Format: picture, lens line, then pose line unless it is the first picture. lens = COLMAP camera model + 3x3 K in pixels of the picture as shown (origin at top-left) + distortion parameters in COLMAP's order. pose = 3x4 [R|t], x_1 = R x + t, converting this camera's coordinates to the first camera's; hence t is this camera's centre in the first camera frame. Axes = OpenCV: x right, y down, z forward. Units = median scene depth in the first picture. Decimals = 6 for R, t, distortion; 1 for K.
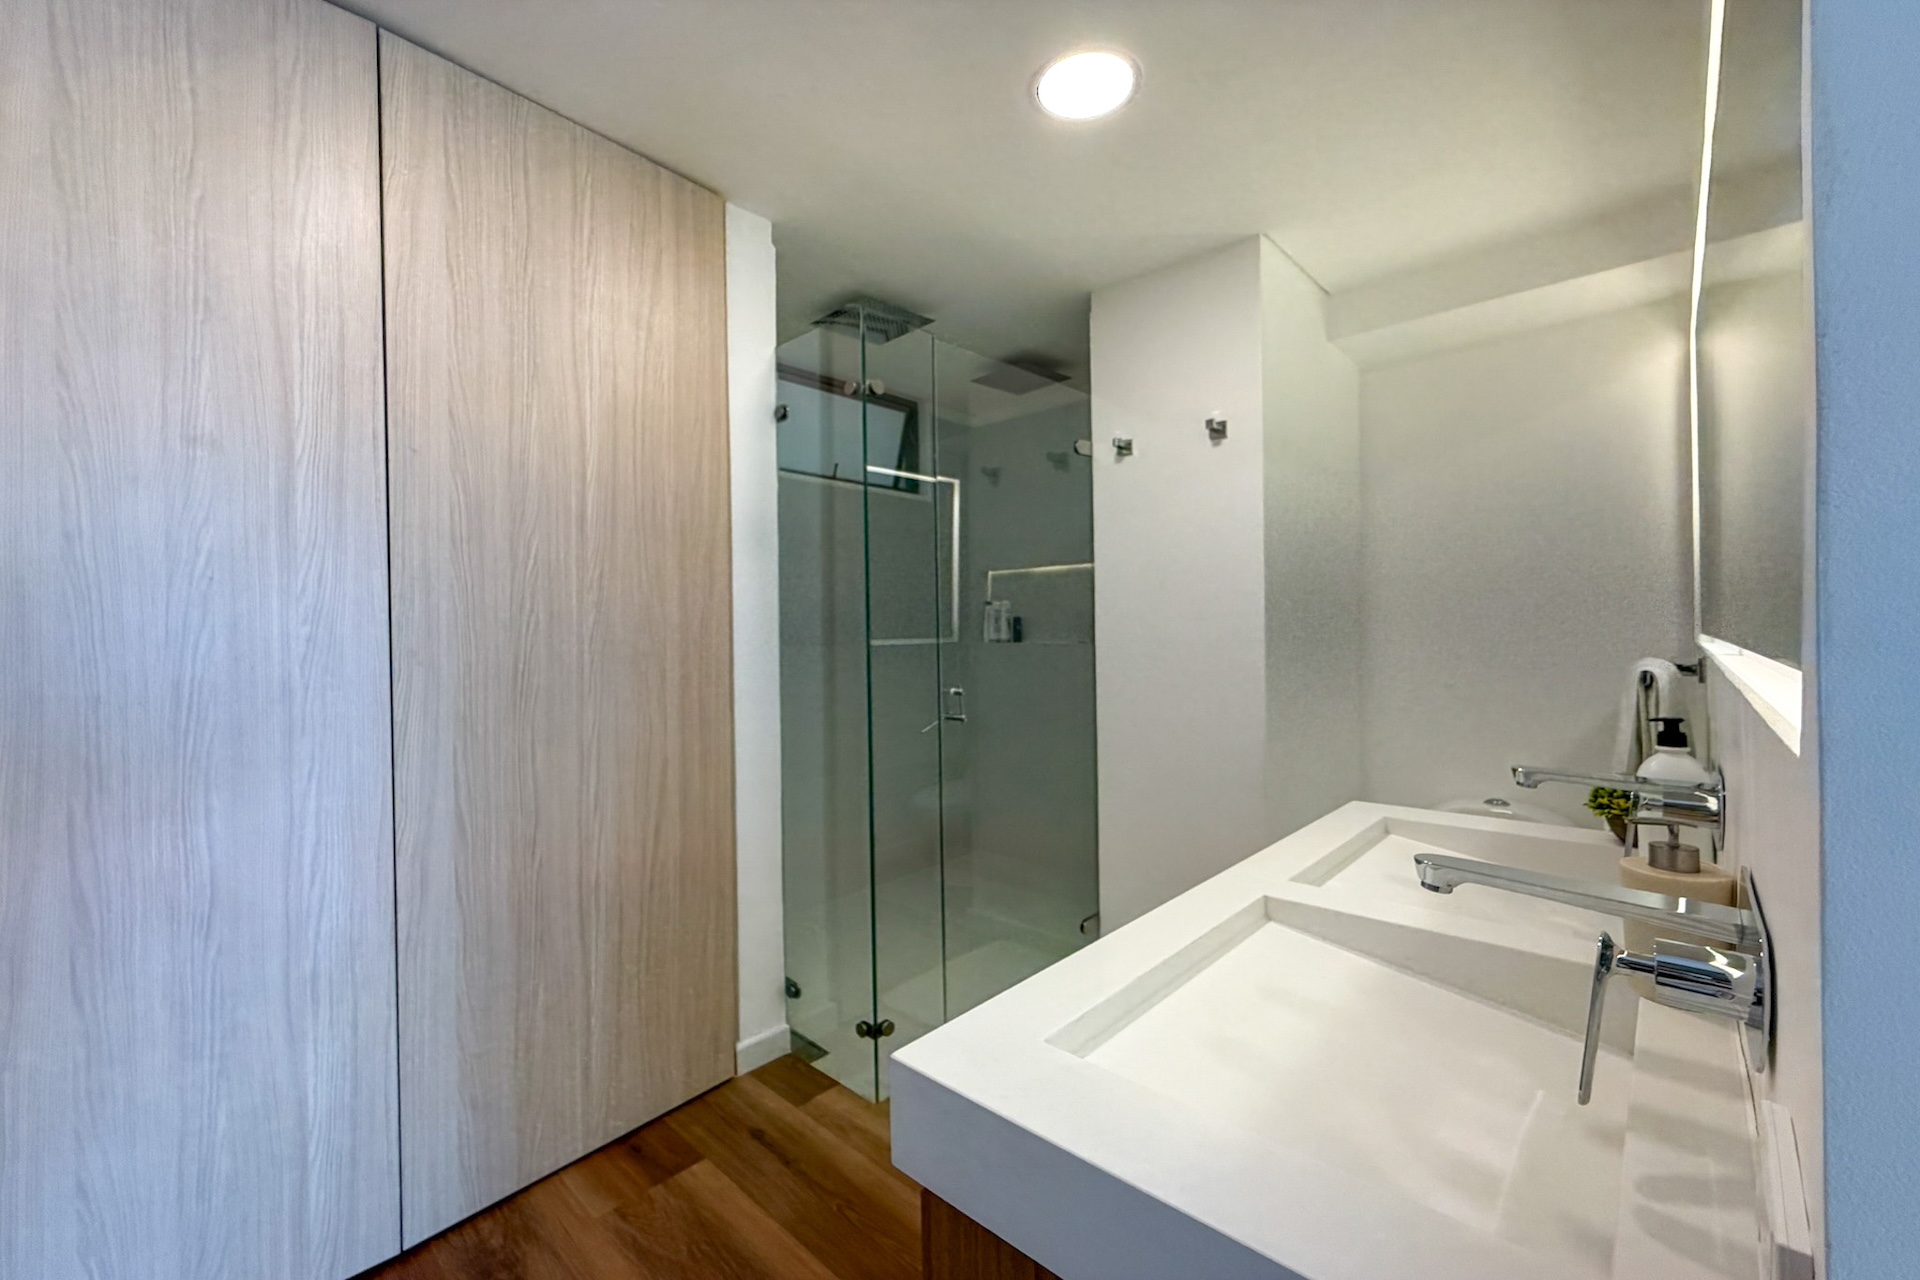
lens RADIAL K [[768.4, 0, 960.0], [0, 768.4, 640.0], [0, 0, 1]] dist [0.000352, -0.000087]
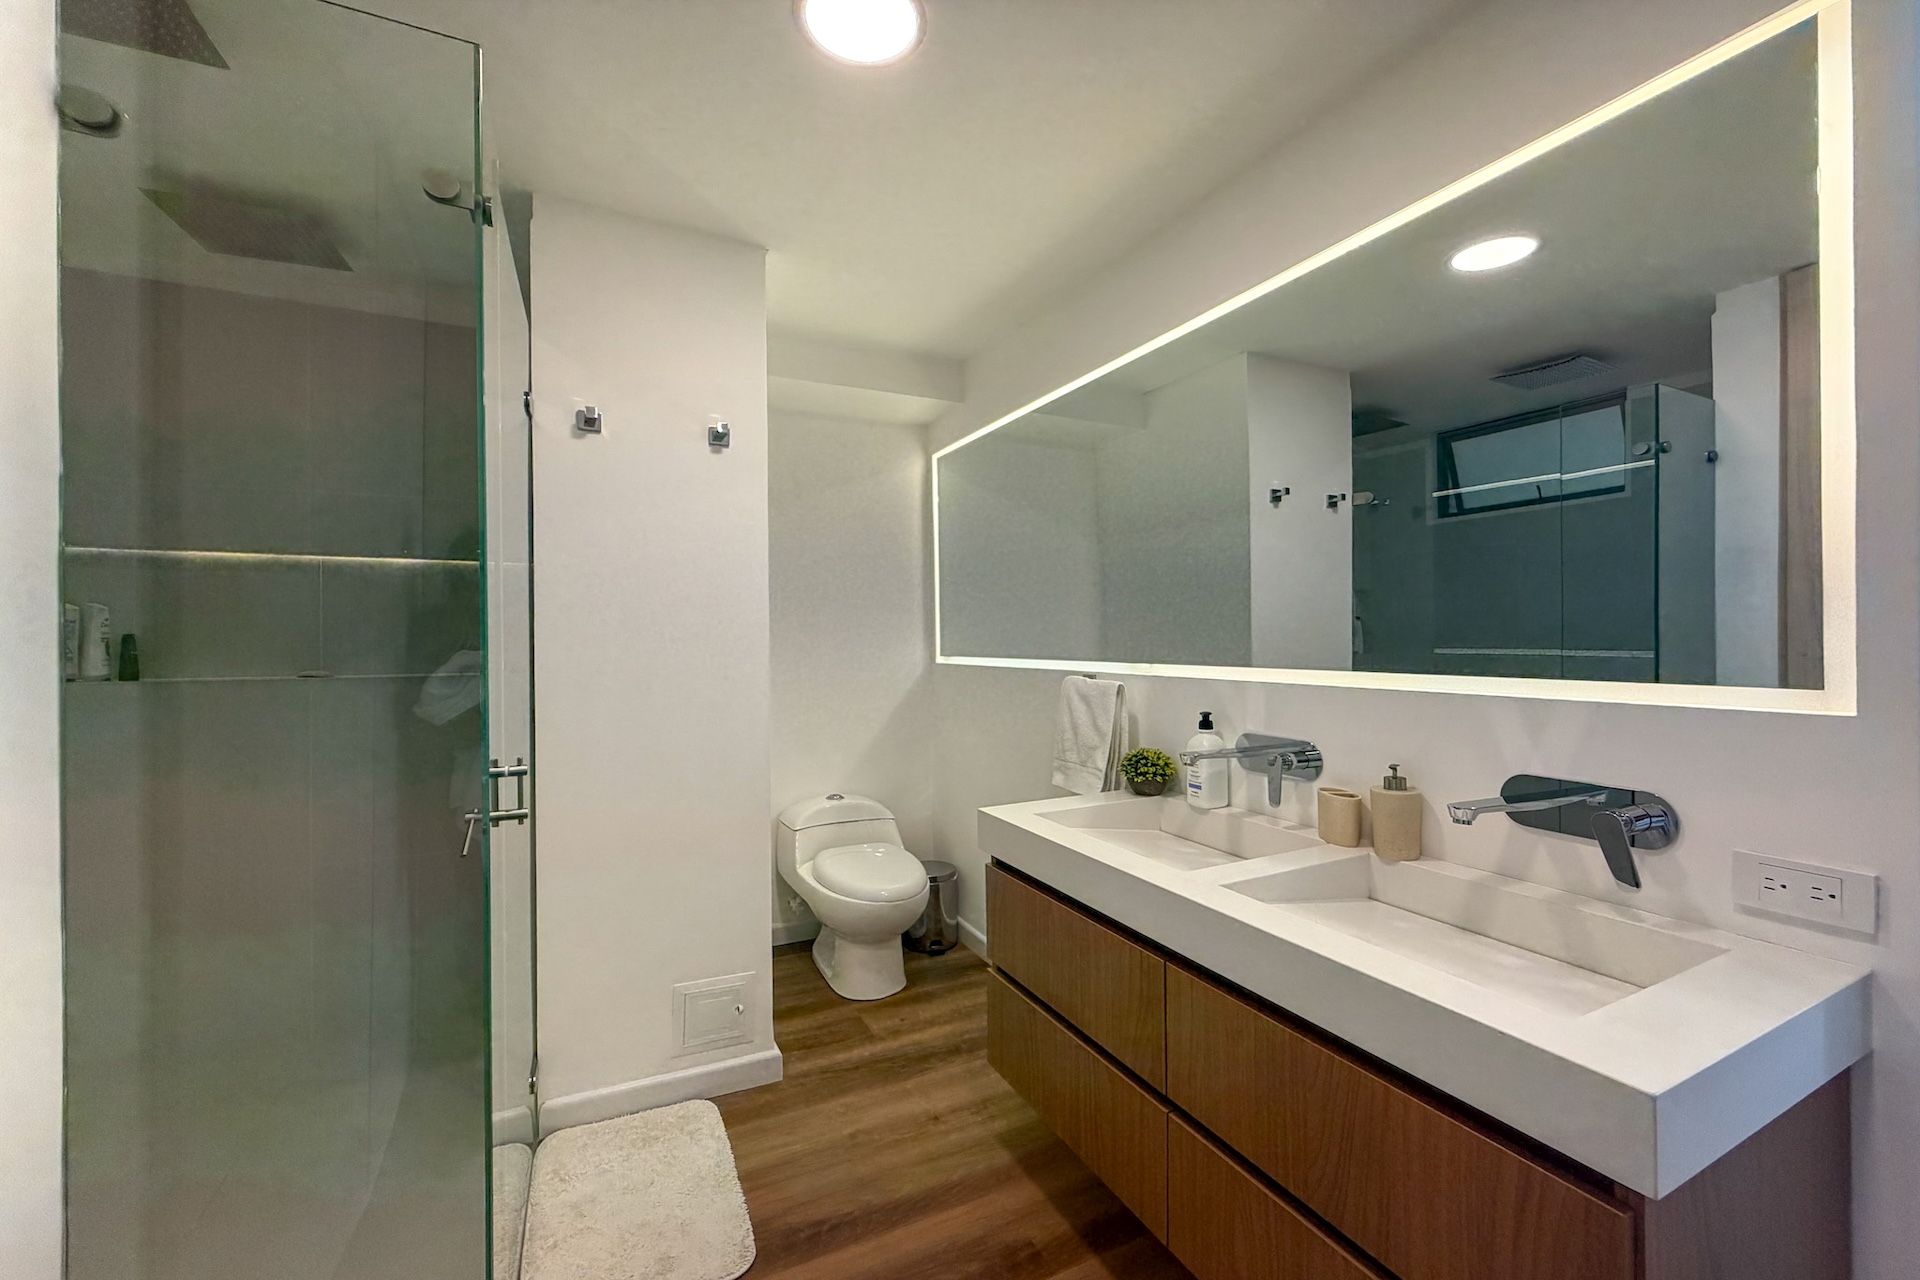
lens RADIAL K [[768.4, 0, 960.0], [0, 768.4, 640.0], [0, 0, 1]] dist [0.000352, -0.000087]
pose [[0.380181, 0.014642, 0.924796, -0.715648], [0.013621, 0.999678, -0.021428, -0.023220], [-0.924812, 0.020743, 0.379859, 0.756945]]
